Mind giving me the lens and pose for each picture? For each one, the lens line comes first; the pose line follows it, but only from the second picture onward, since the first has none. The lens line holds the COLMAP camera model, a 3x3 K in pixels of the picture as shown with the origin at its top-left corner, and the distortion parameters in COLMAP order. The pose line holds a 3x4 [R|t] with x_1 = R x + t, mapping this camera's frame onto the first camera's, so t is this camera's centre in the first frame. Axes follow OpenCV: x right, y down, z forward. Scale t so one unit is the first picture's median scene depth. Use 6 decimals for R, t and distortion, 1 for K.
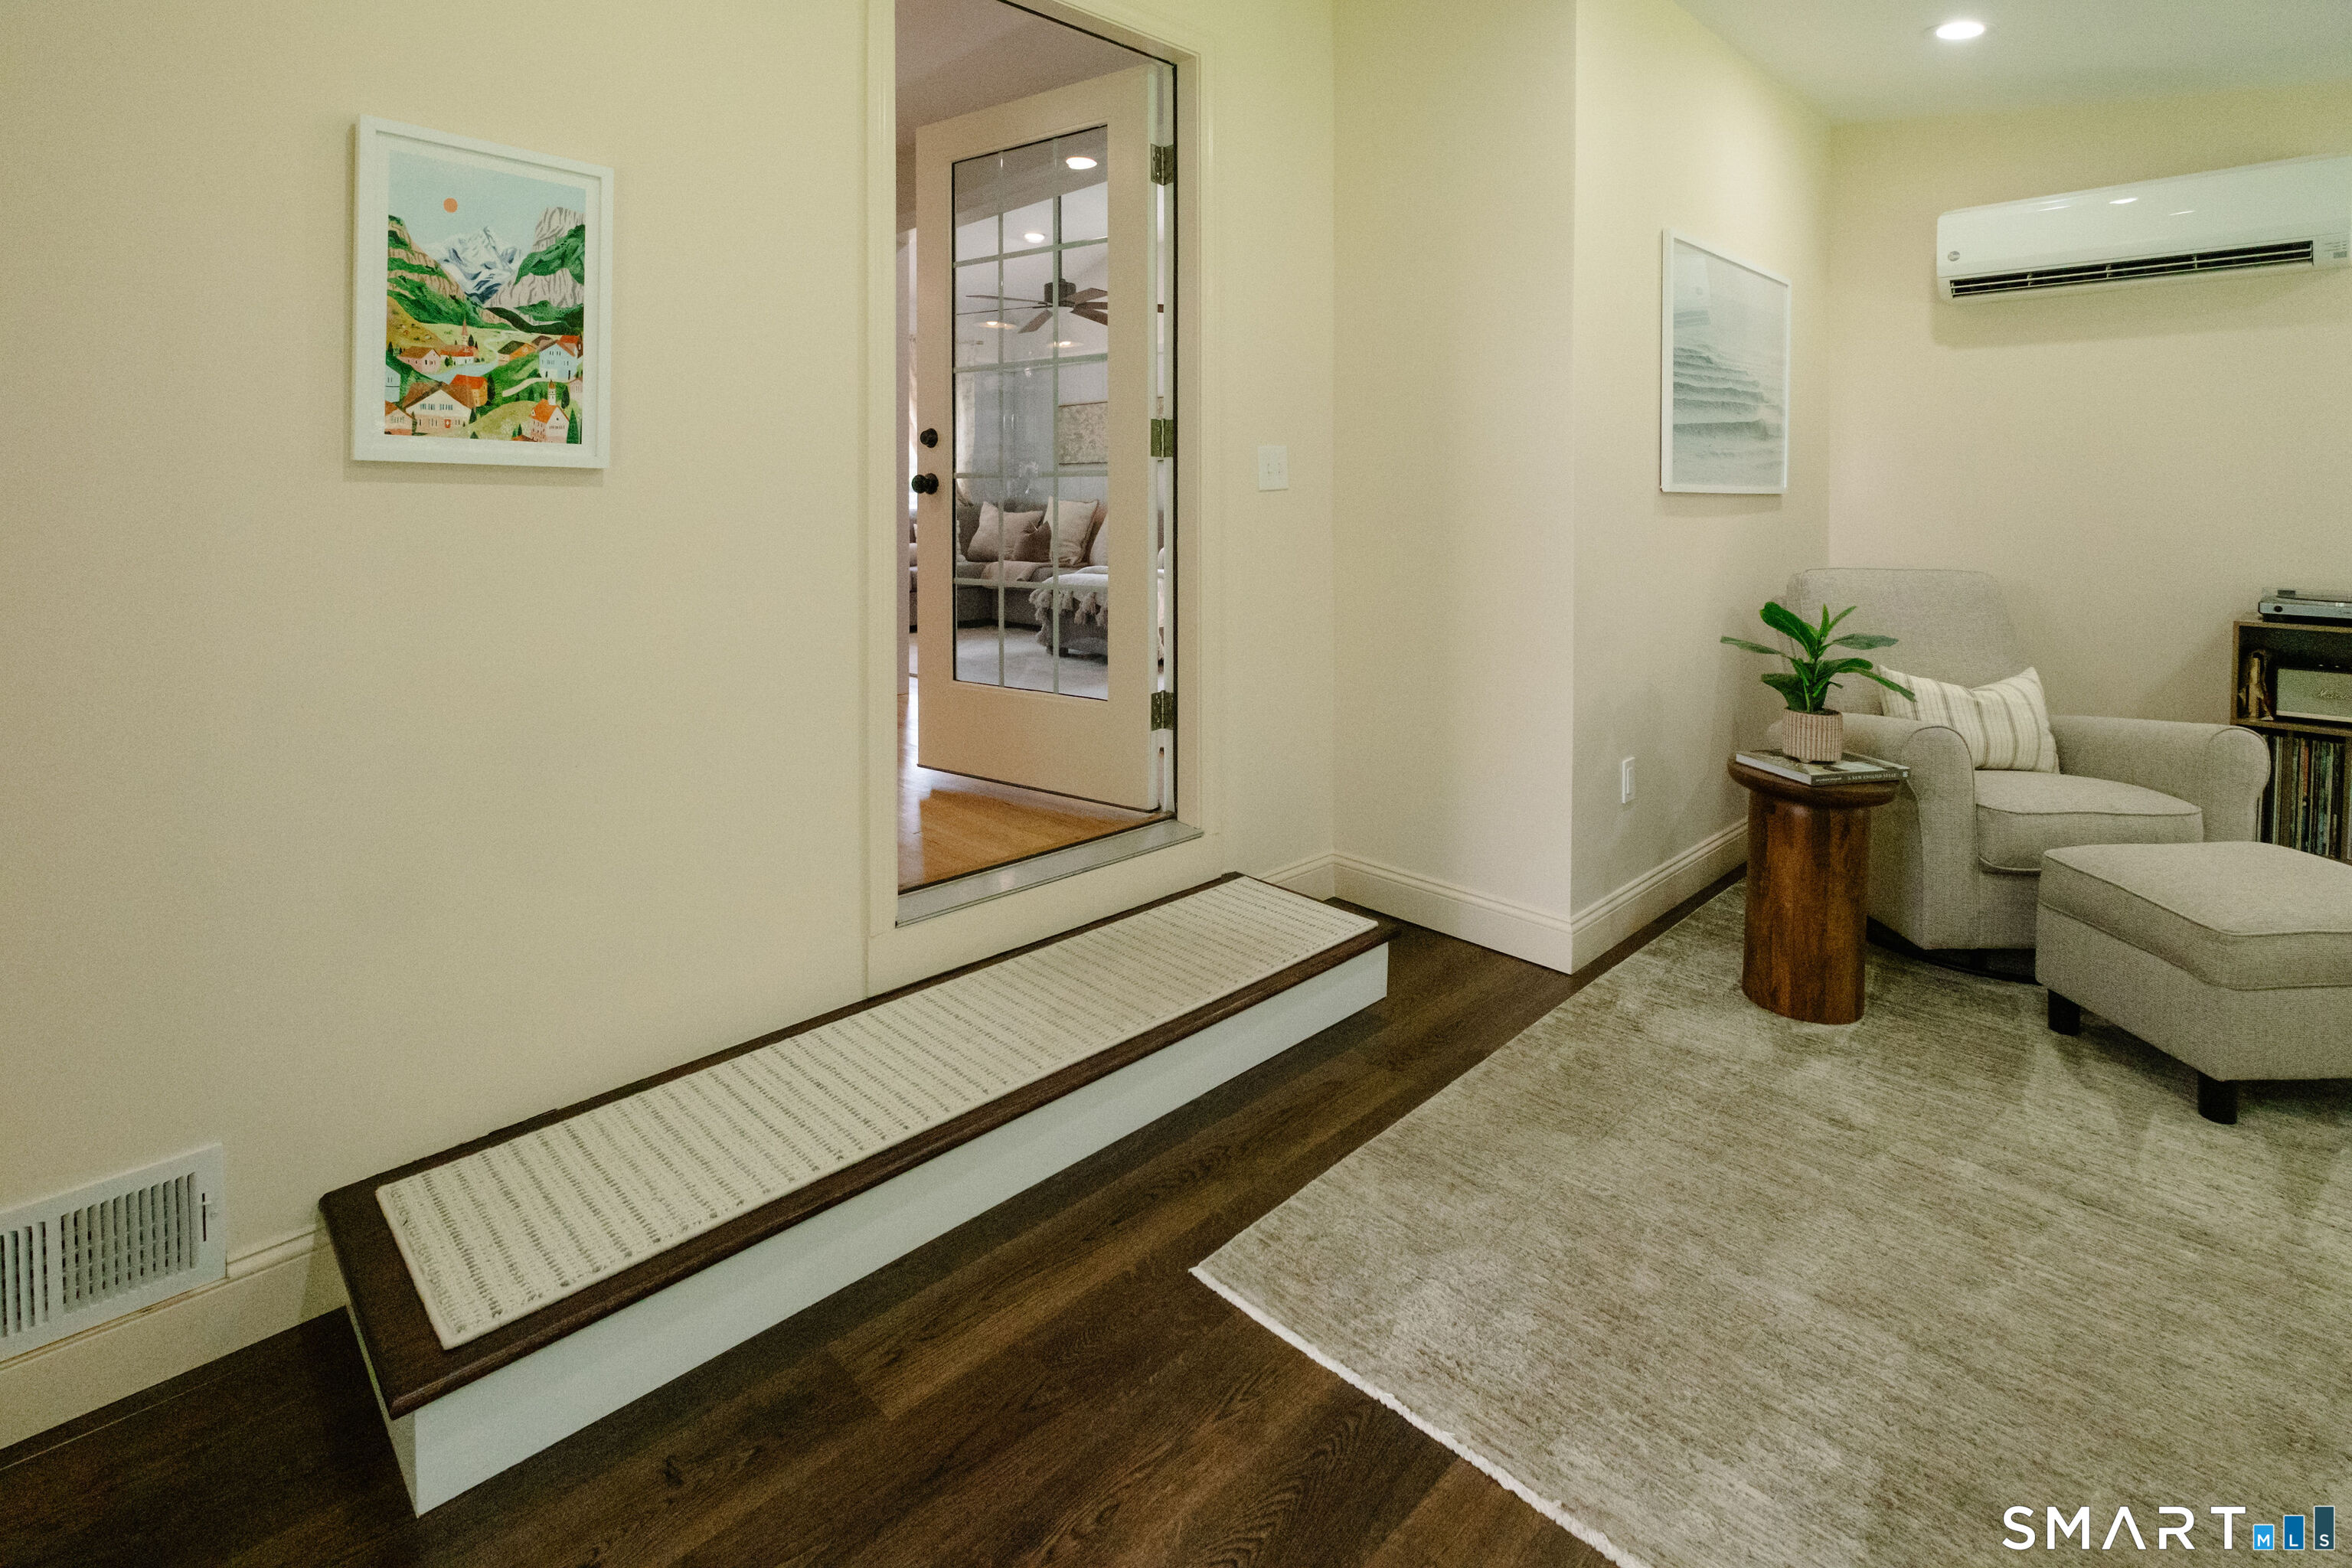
lens RADIAL K [[1121.0, 0, 1172.6], [0, 1121.0, 510.9], [0, 0, 1]] dist [0.002096, 0.000002]
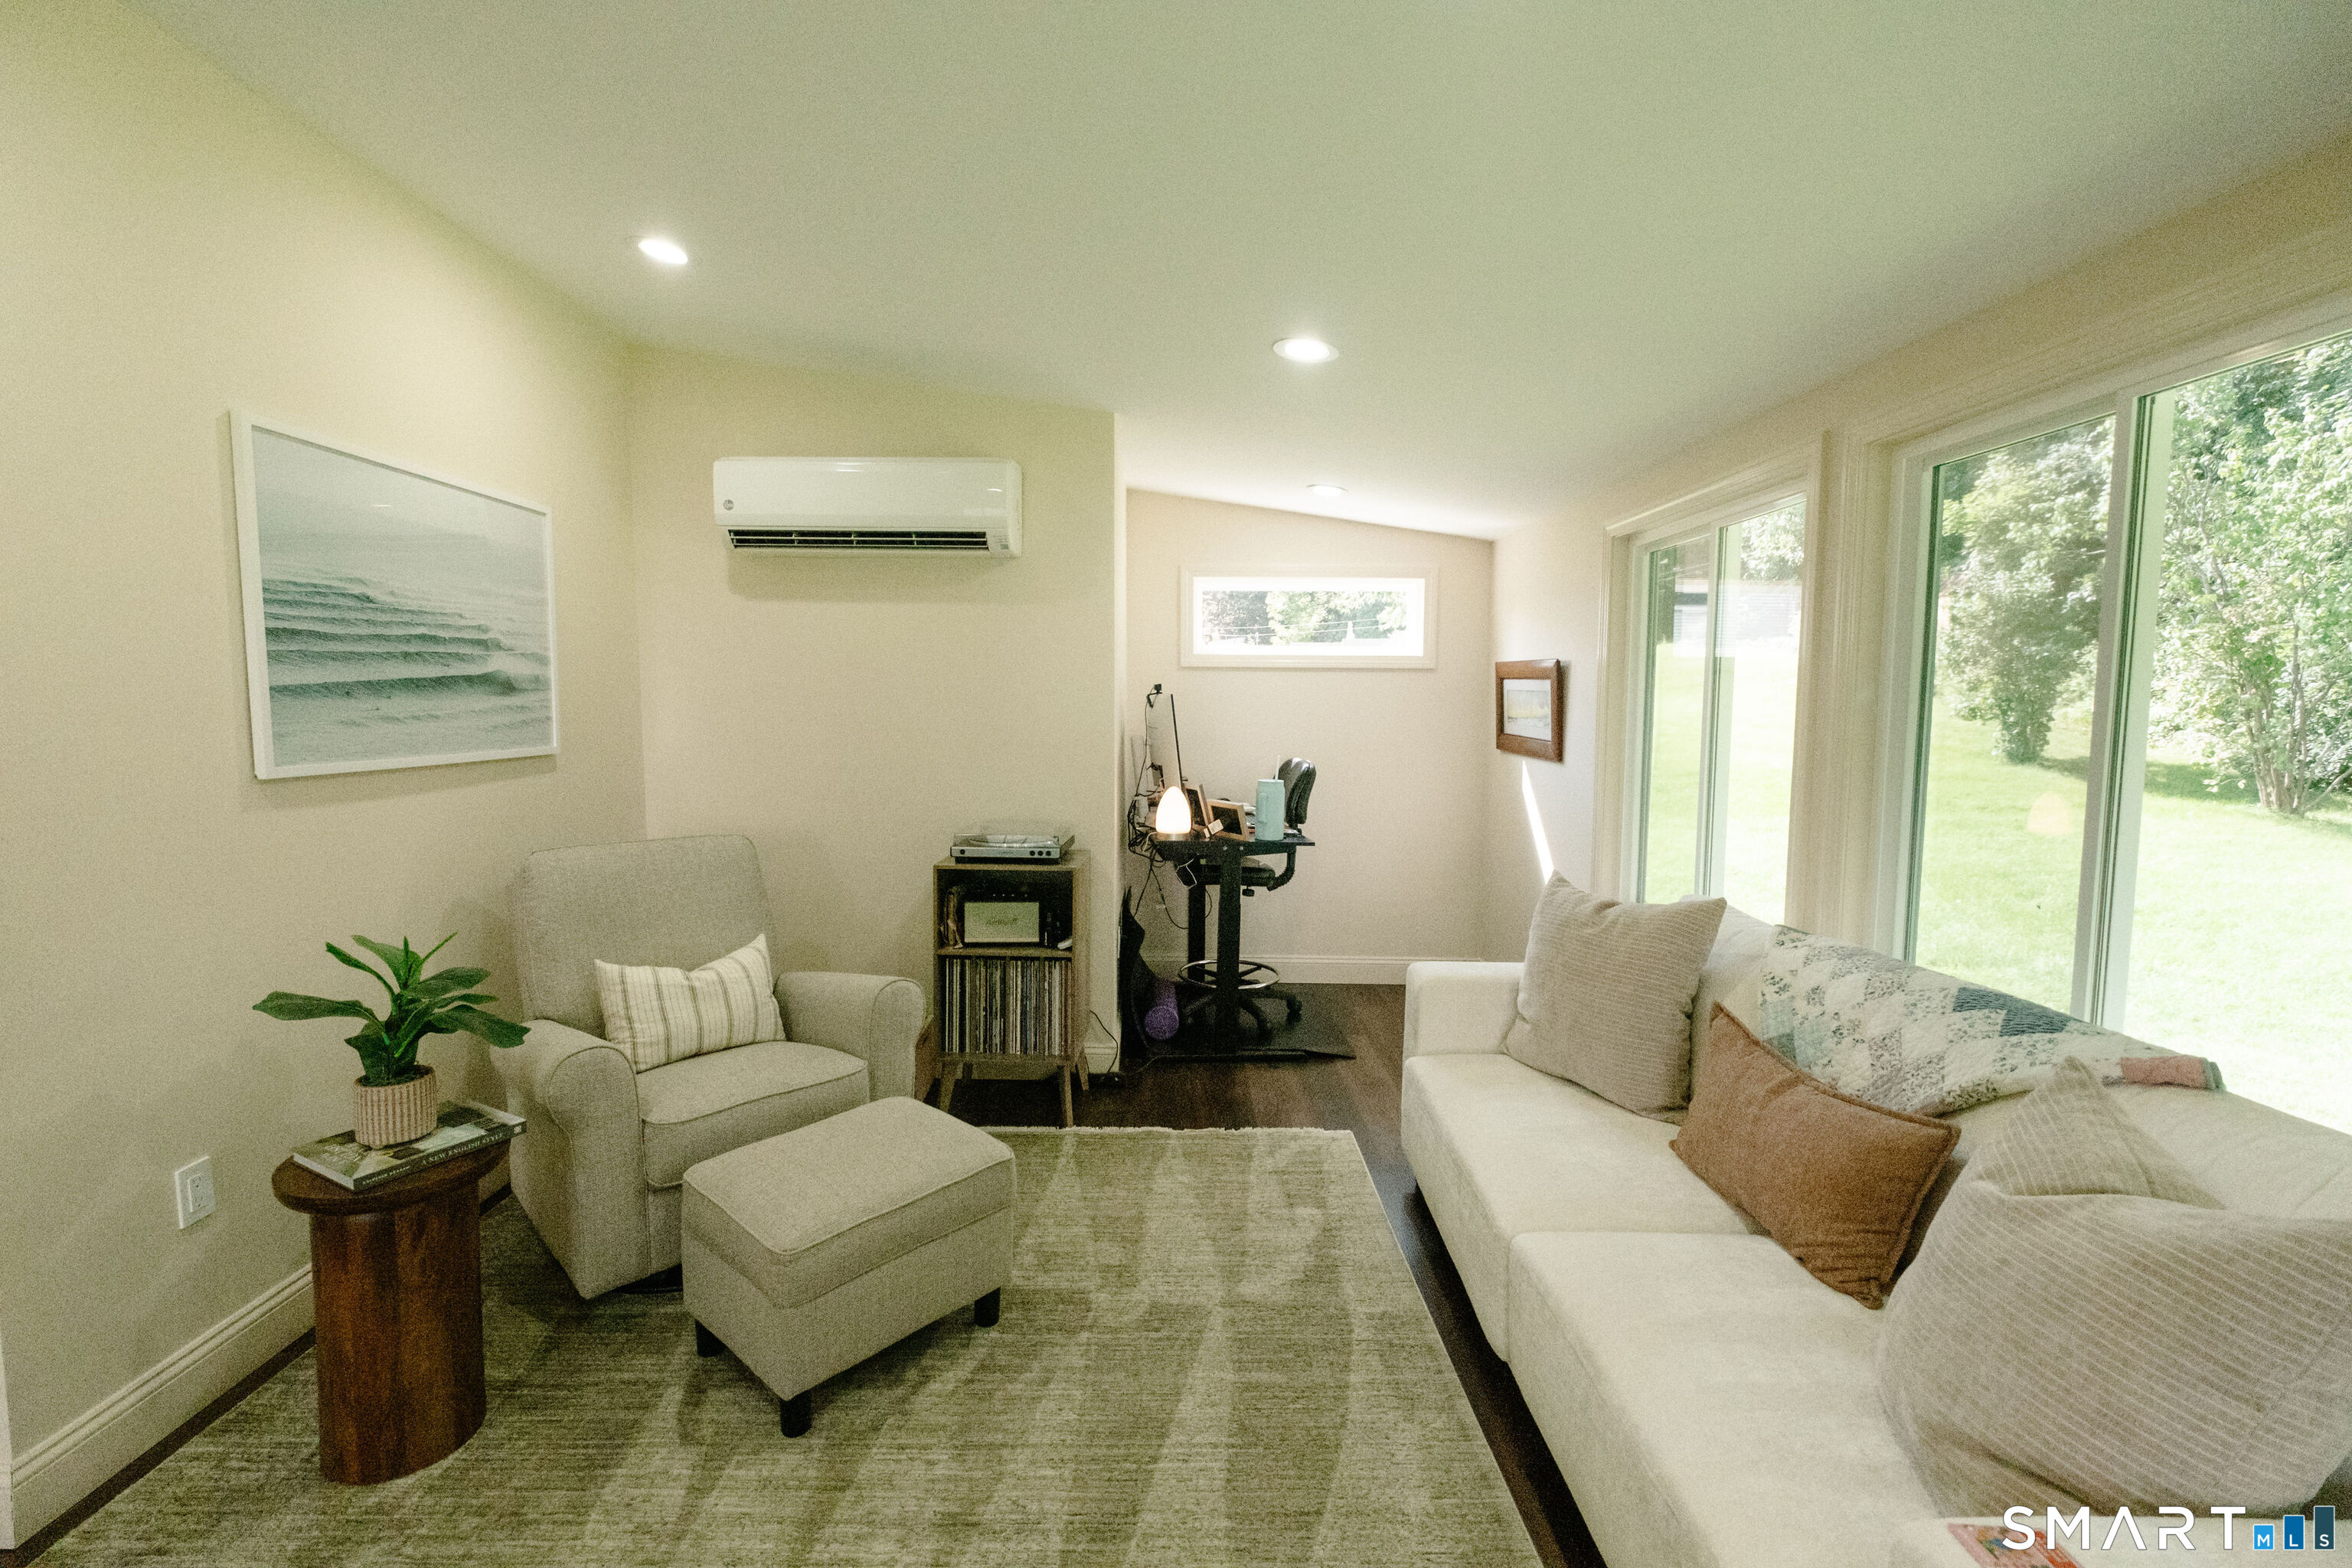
lens RADIAL K [[1012.9, 0, 1176.0], [0, 1012.9, 784.0], [0, 0, 1]] dist [-0.003165, -0.000486]
pose [[0.695940, -0.061545, 0.715458, 0.393488], [0.008509, 0.996957, 0.077484, -0.061197], [-0.718050, -0.047836, 0.694346, 0.121319]]
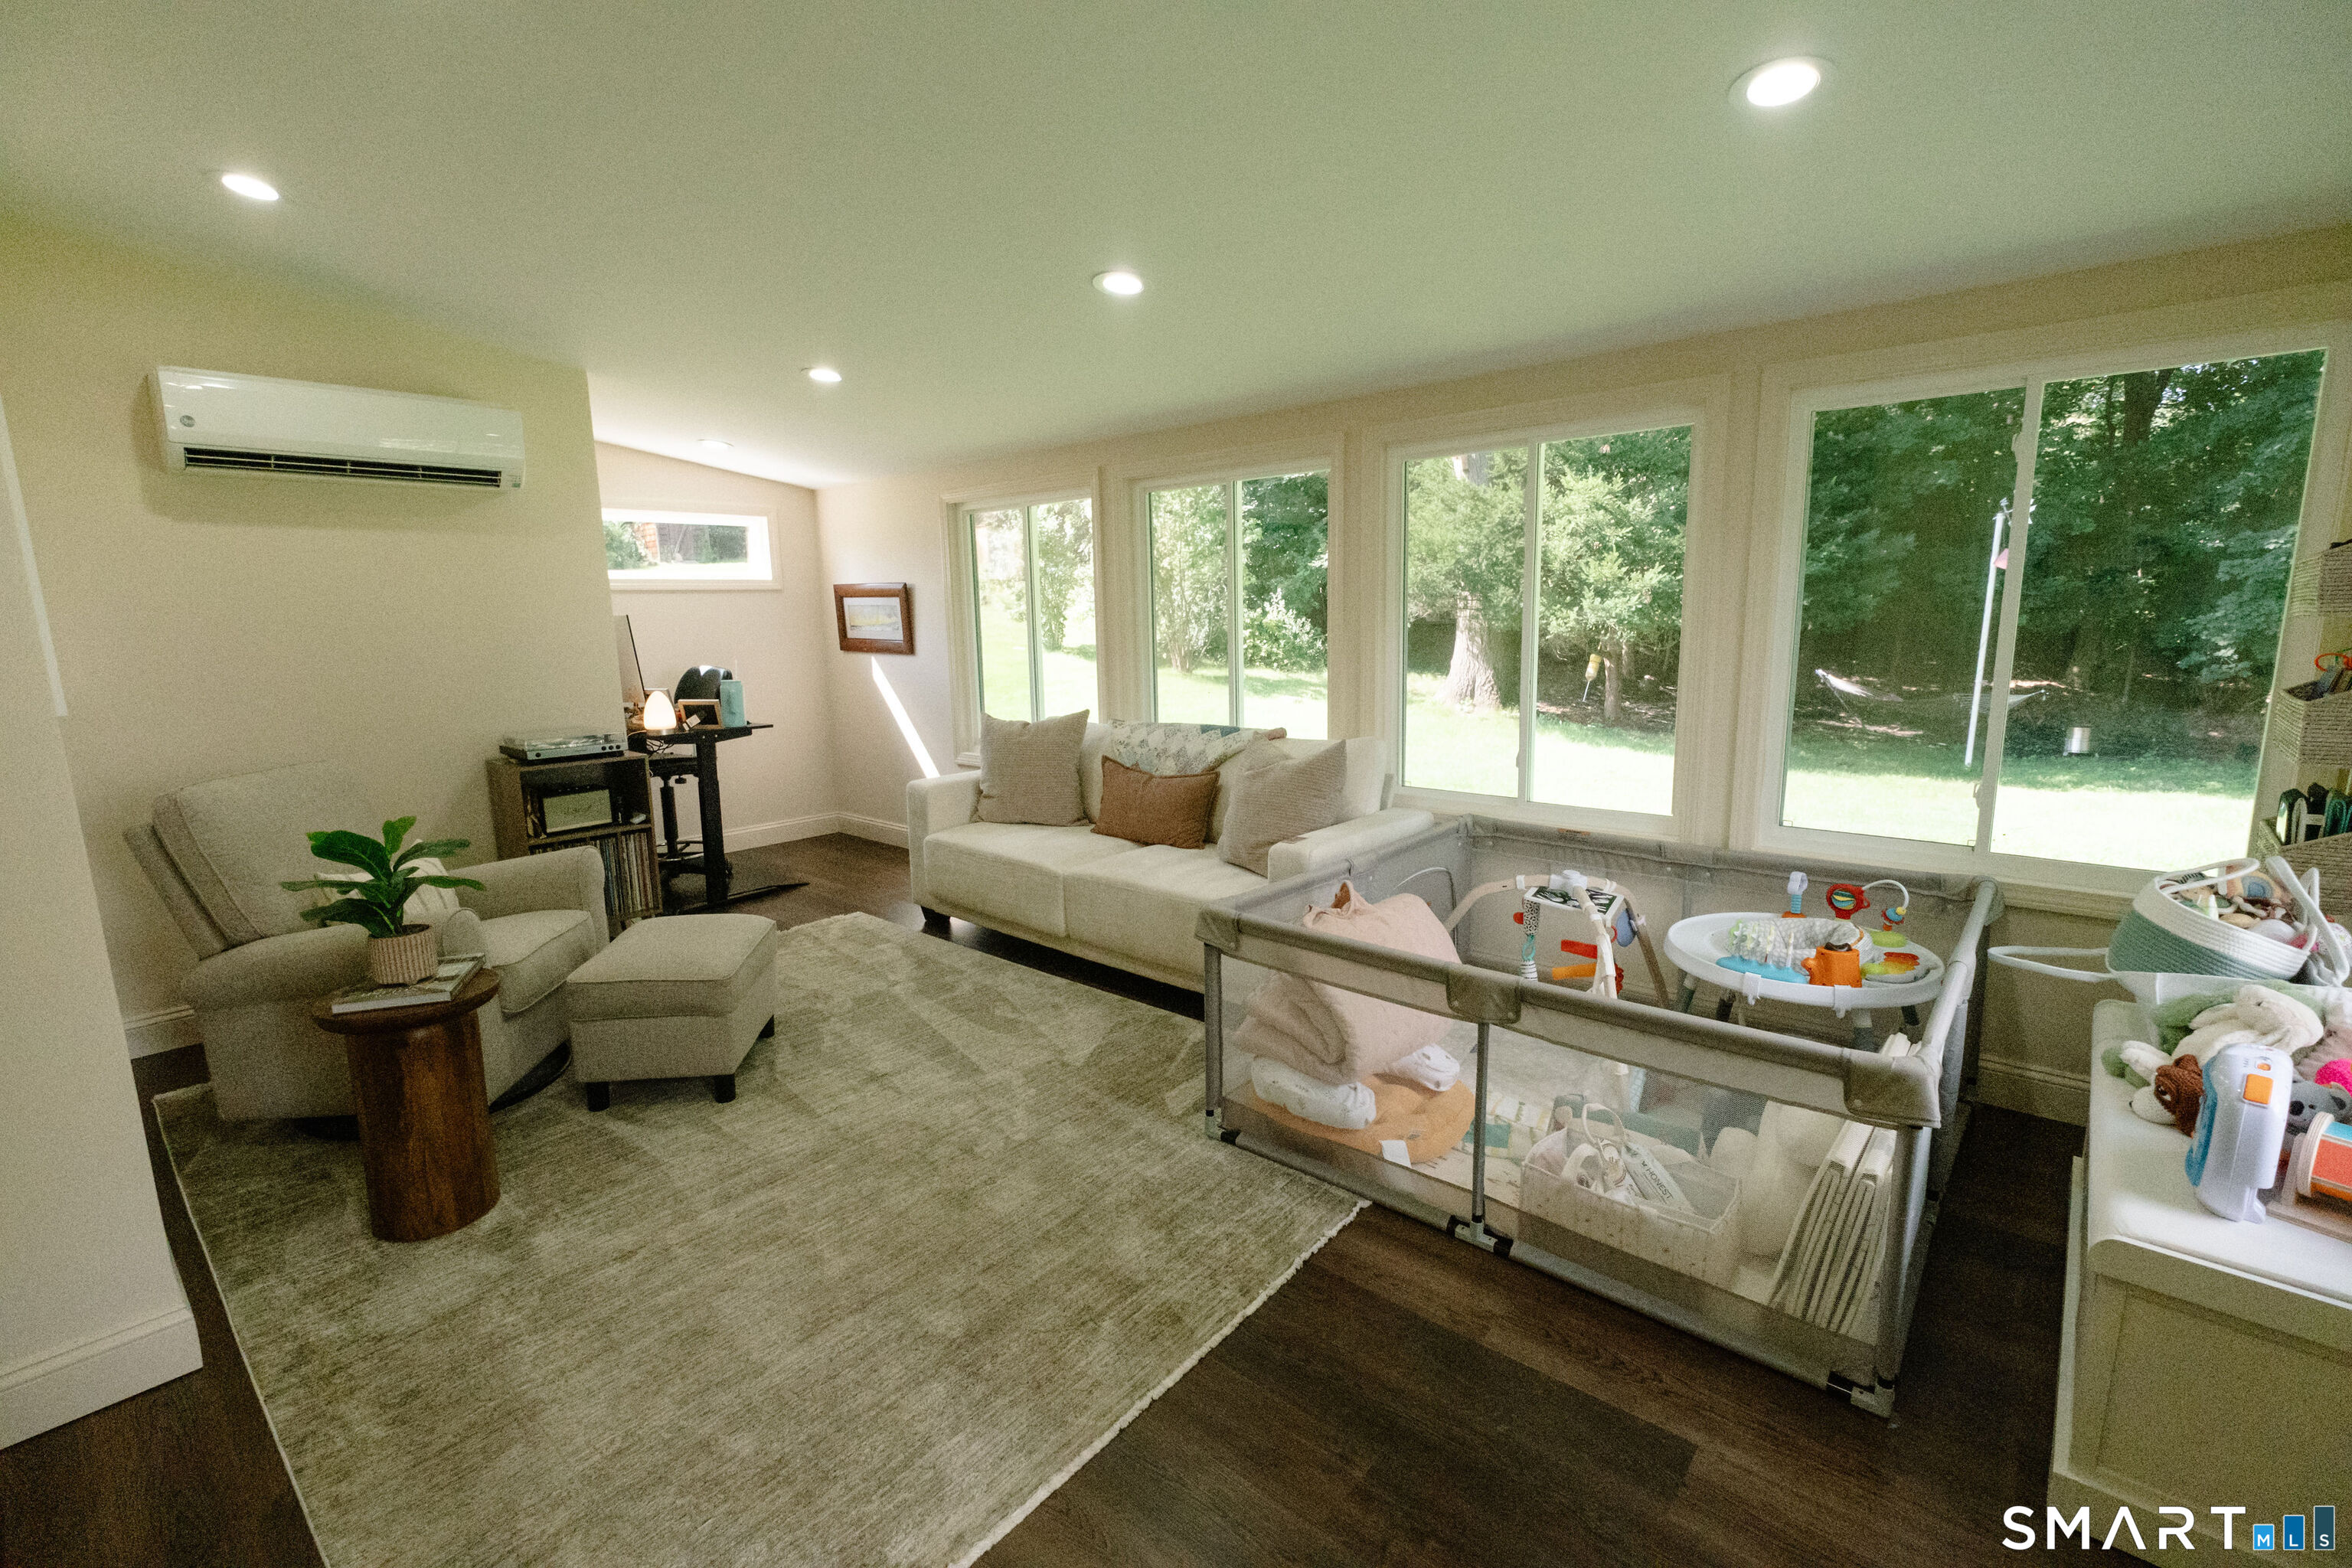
lens RADIAL K [[1042.2, 0, 1130.0], [0, 1042.2, 782.7], [0, 0, 1]] dist [0.002691, 0.000289]
pose [[-0.051150, -0.169983, 0.984119, -0.279607], [0.036913, 0.984413, 0.171953, -0.068023], [-0.998009, 0.045122, -0.044078, 0.350200]]
